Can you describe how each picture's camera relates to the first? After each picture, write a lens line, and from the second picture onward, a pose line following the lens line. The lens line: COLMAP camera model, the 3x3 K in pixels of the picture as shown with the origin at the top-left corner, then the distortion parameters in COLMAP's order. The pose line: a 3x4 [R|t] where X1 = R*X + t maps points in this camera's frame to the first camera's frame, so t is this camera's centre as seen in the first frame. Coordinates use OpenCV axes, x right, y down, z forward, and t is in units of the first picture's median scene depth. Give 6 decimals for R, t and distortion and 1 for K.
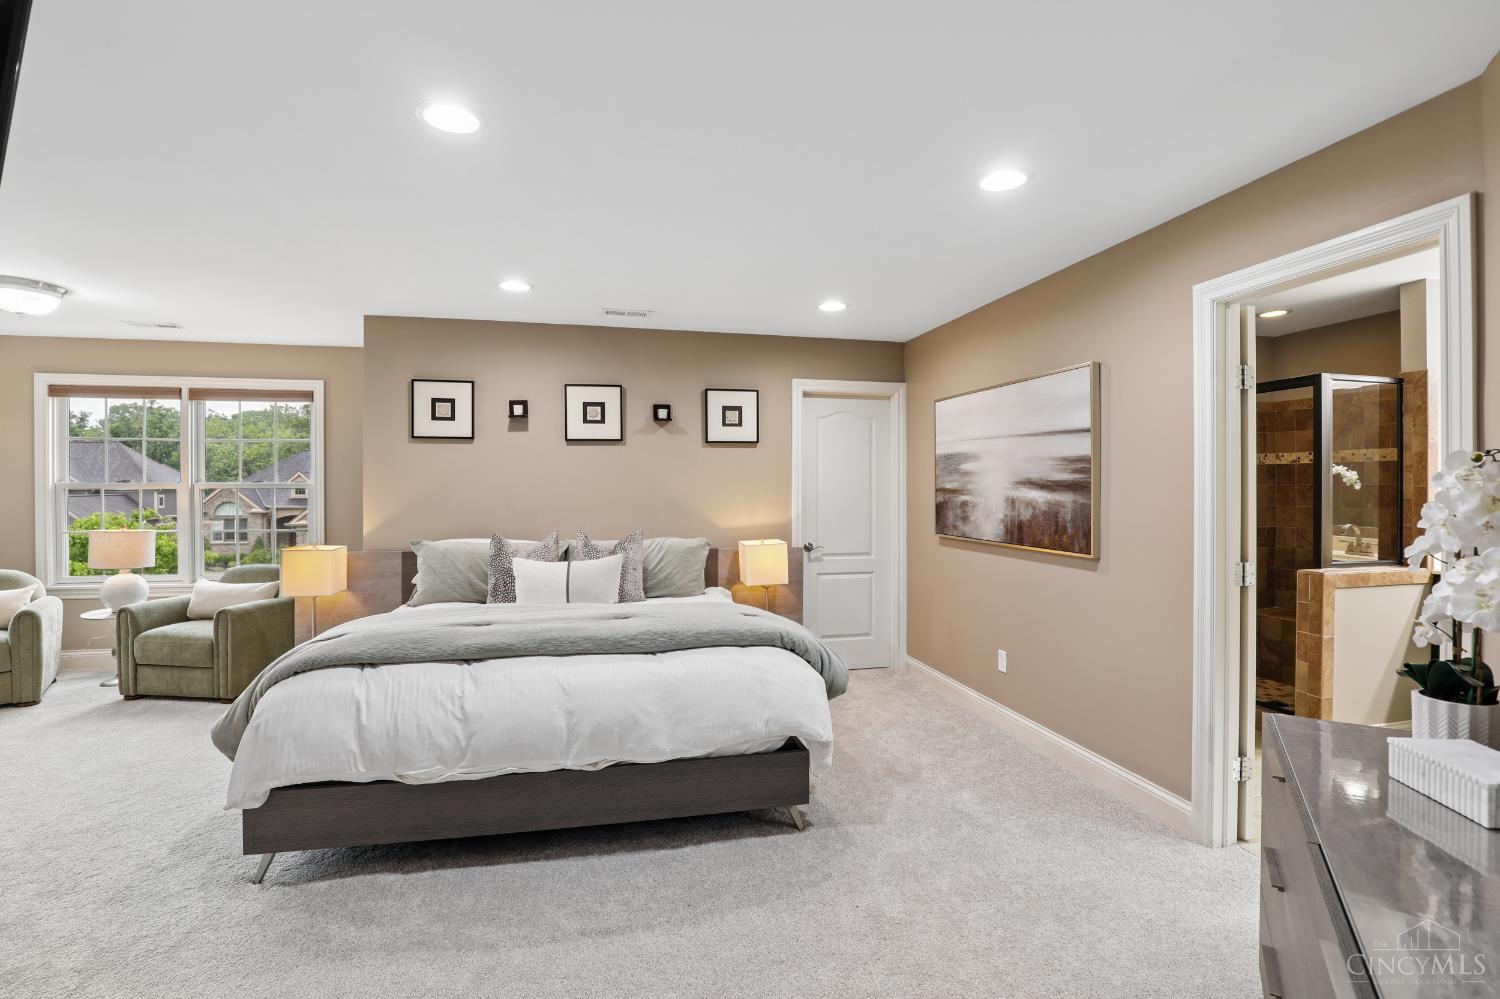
lens RADIAL K [[691.8, 0, 750.6], [0, 691.8, 492.6], [0, 0, 1]] dist [-0.035585, 0.007232]
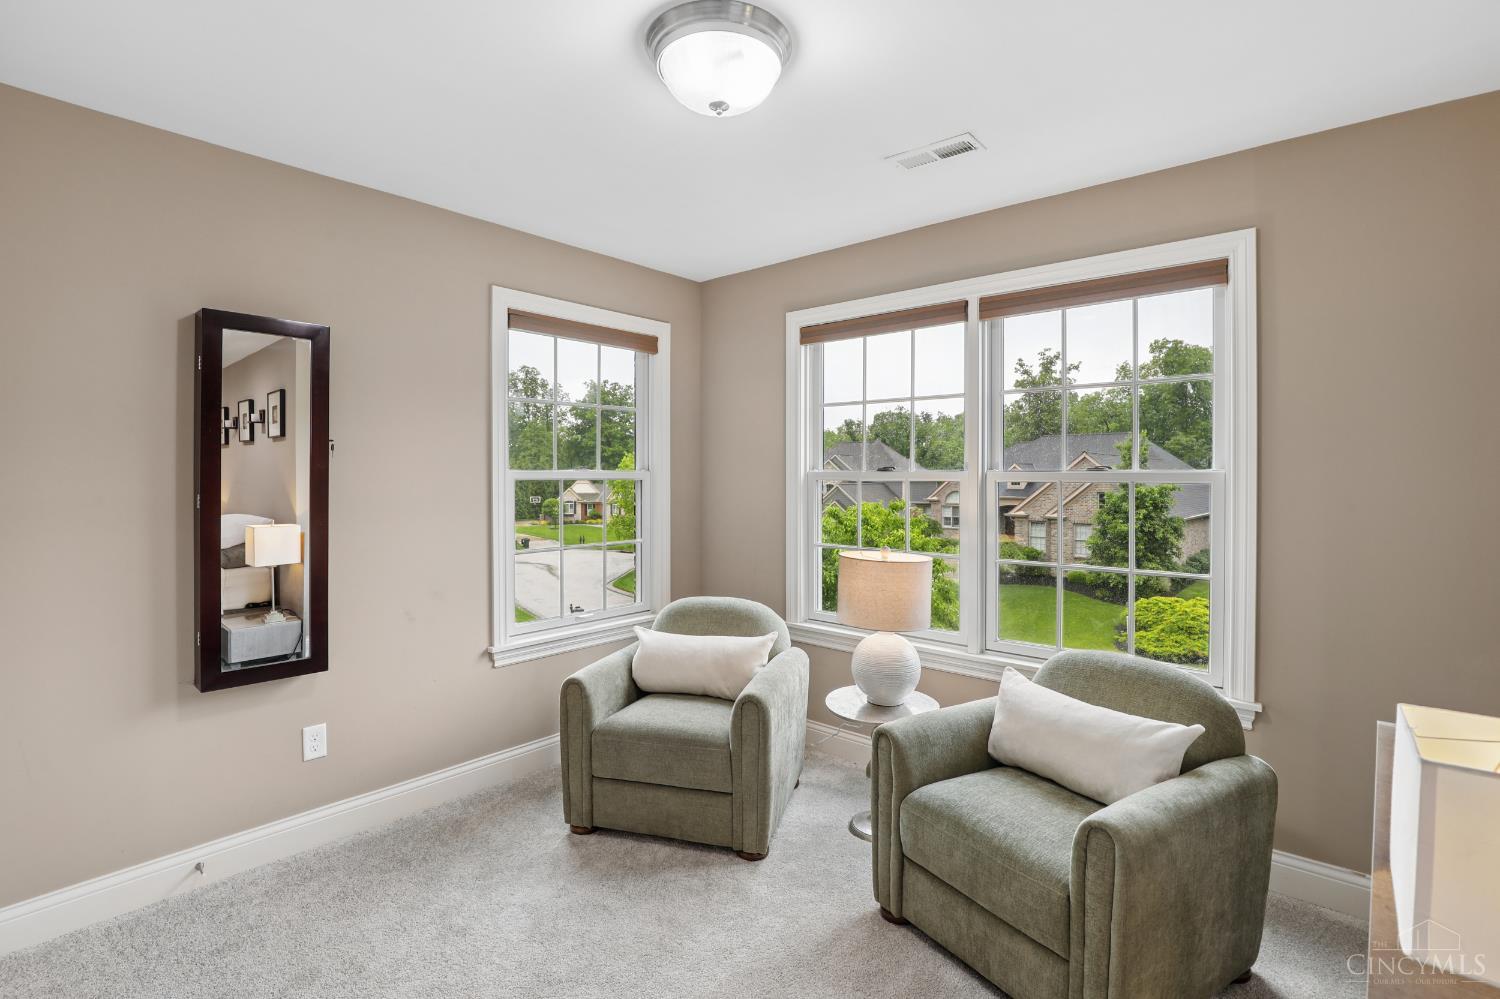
lens RADIAL K [[691.8, 0, 735.4], [0, 691.8, 490.3], [0, 0, 1]] dist [-0.035585, 0.007232]
pose [[0.575025, 0.015947, -0.817981, -0.568014], [-0.007465, 0.999871, 0.014245, -0.005771], [0.818102, -0.002085, 0.575069, 0.604587]]
